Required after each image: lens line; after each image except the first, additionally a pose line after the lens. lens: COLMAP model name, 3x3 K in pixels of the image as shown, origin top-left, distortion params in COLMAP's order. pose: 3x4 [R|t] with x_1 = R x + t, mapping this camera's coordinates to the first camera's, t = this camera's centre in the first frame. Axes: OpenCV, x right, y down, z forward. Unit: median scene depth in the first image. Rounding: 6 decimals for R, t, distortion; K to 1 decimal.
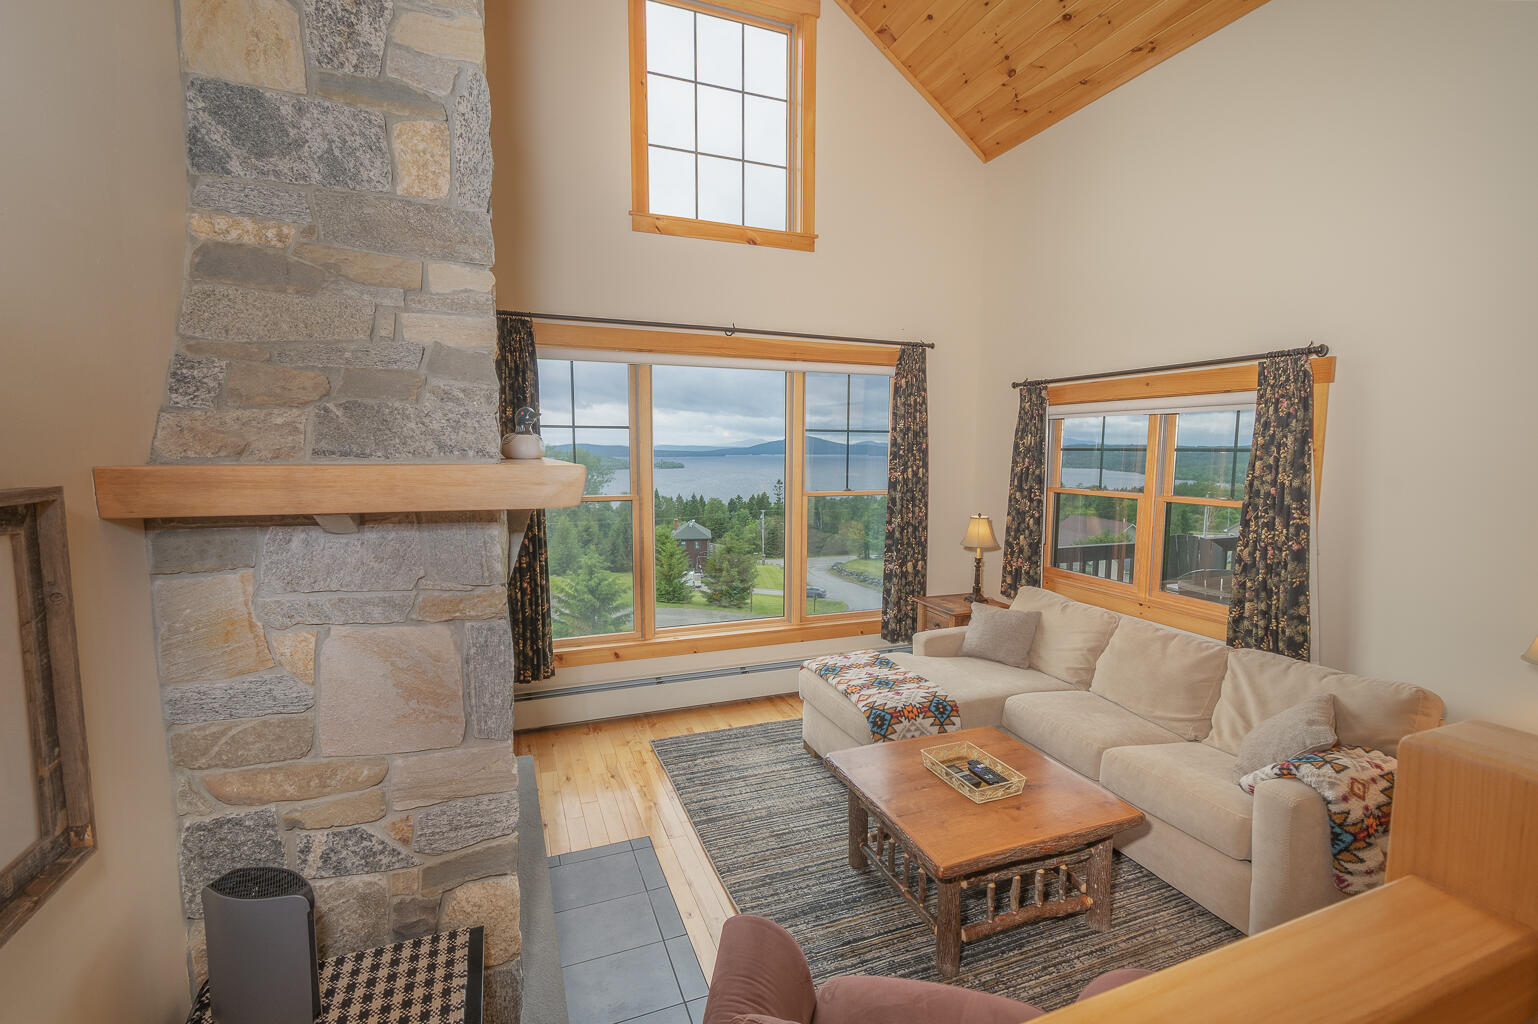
lens RADIAL K [[700.4, 0, 793.9], [0, 700.4, 514.0], [0, 0, 1]] dist [0.010483, -0.002827]
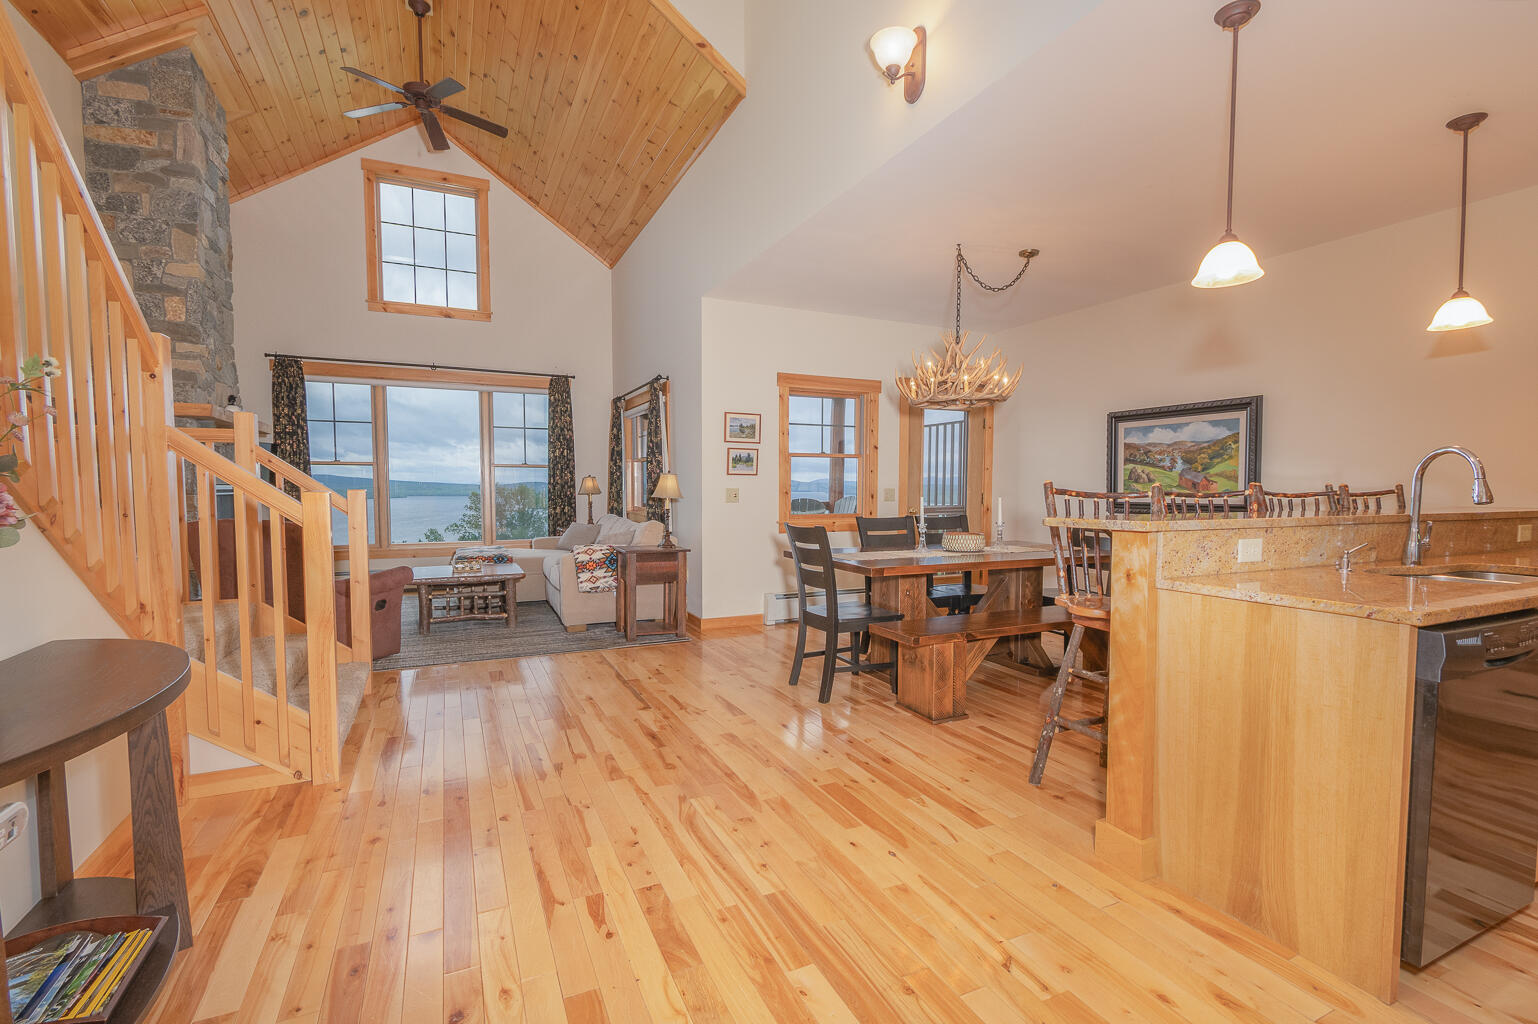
lens RADIAL K [[700.4, 0, 789.0], [0, 700.4, 522.1], [0, 0, 1]] dist [0.010483, -0.002827]
pose [[0.998447, -0.008426, 0.055071, 0.701383], [0.010827, 0.998997, -0.043445, 0.208962], [-0.054649, 0.043974, 0.997537, -0.774407]]
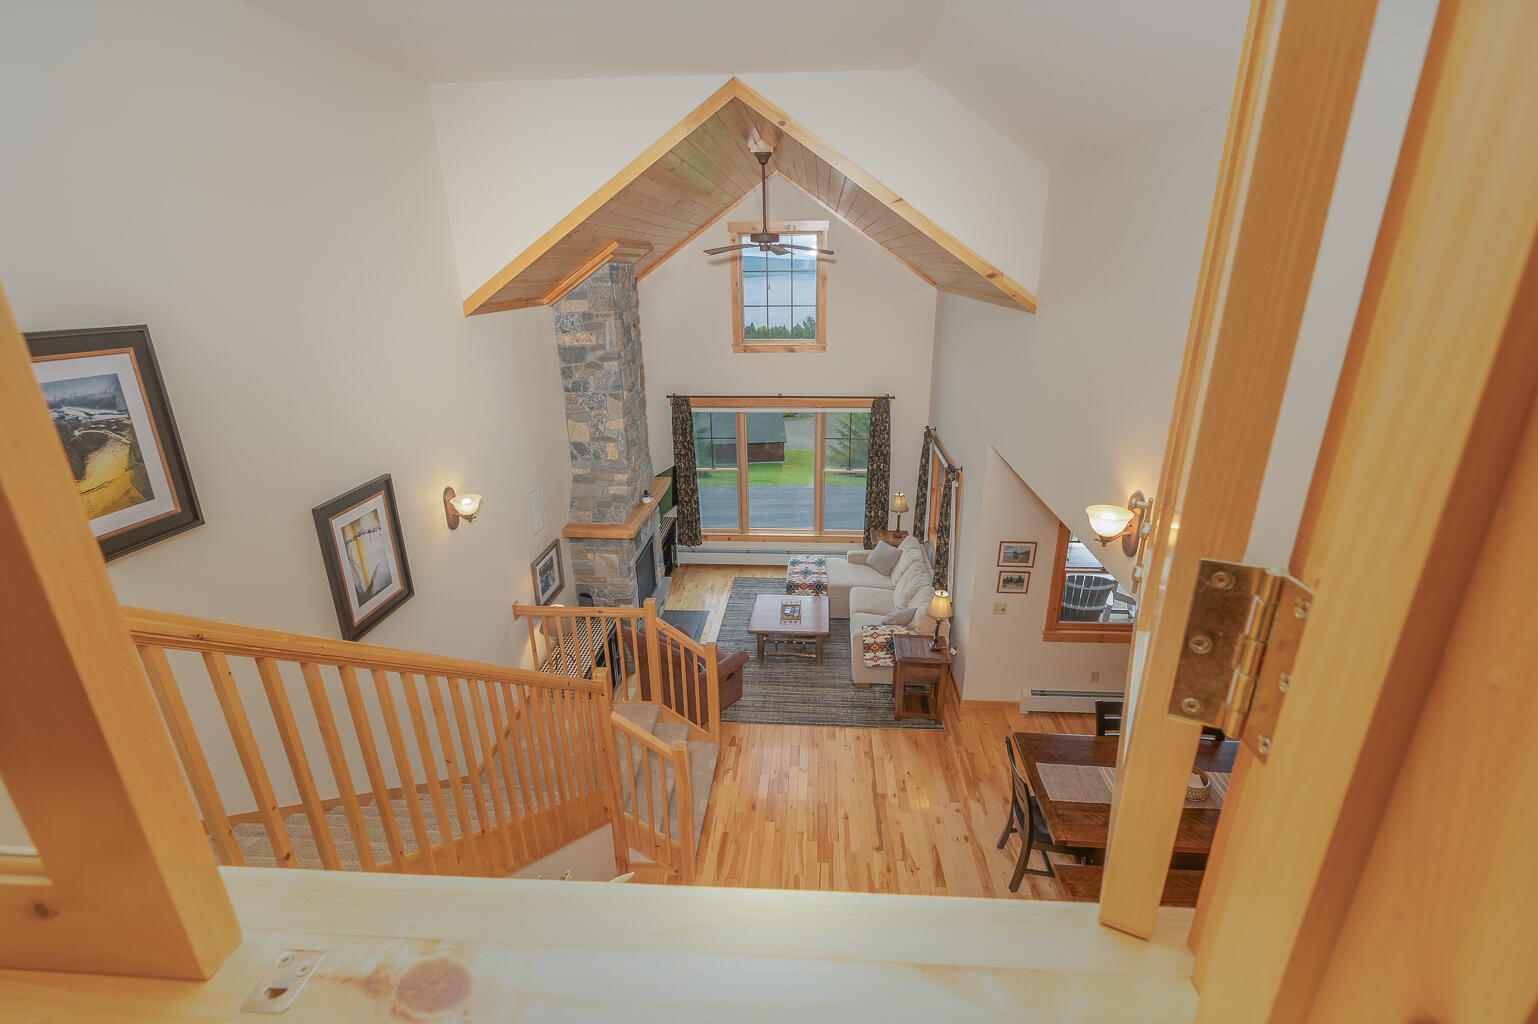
lens RADIAL K [[700.4, 0, 784.9], [0, 700.4, 522.9], [0, 0, 1]] dist [0.010483, -0.002827]
pose [[0.899840, 0.142759, -0.412199, 0.844406], [-0.030148, 0.963026, 0.267717, -0.463456], [0.435177, -0.228475, 0.870873, -0.895250]]
